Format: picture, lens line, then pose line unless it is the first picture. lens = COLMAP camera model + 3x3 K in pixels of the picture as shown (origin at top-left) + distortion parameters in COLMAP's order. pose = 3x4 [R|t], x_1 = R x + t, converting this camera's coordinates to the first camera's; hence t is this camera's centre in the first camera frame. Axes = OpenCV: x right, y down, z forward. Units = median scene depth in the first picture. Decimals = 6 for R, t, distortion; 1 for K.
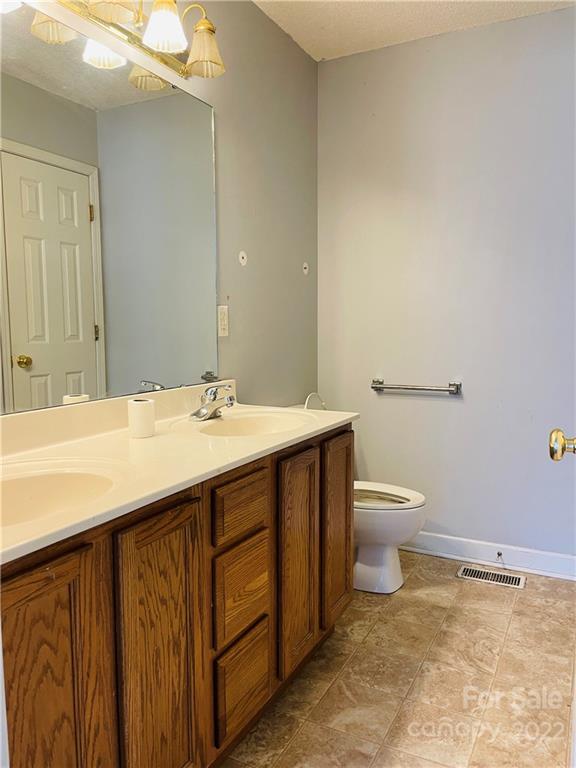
lens RADIAL K [[588.0, 0, 292.9], [0, 588.0, 384.4], [0, 0, 1]] dist [0.063233, -0.056321]
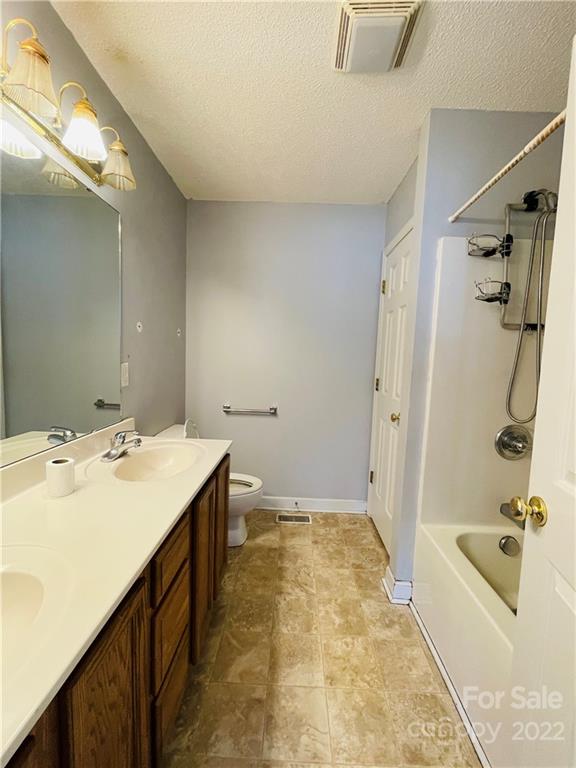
lens RADIAL K [[312.0, 0, 290.2], [0, 312.0, 385.0], [0, 0, 1]] dist [0.000220, 0.001829]
pose [[0.898536, -0.003514, 0.438887, -0.105017], [0.001234, 0.999984, 0.005481, -0.100403], [-0.438899, -0.004383, 0.898526, 0.236612]]
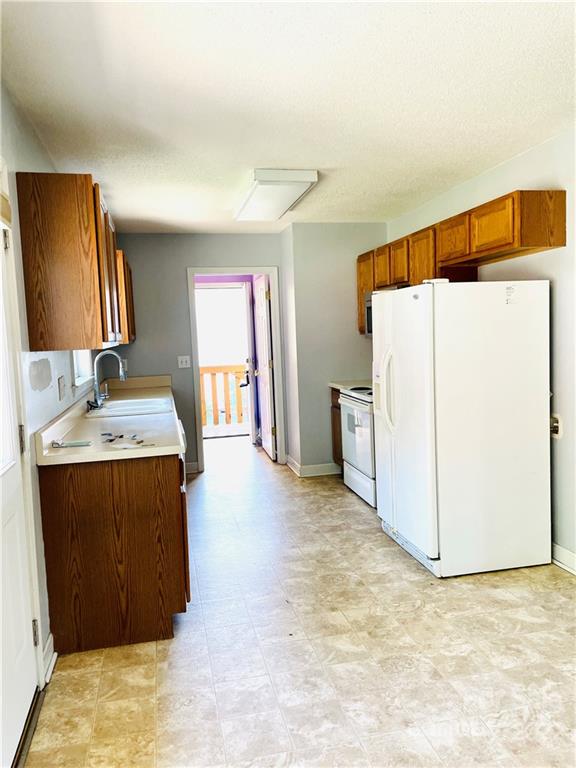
lens RADIAL K [[588.0, 0, 288.2], [0, 588.0, 383.0], [0, 0, 1]] dist [0.063233, -0.056321]
pose [[-0.635829, -0.032572, 0.771142, -0.623653], [0.113030, 0.984408, 0.134777, -0.332738], [-0.763509, 0.172857, -0.622234, 2.076676]]
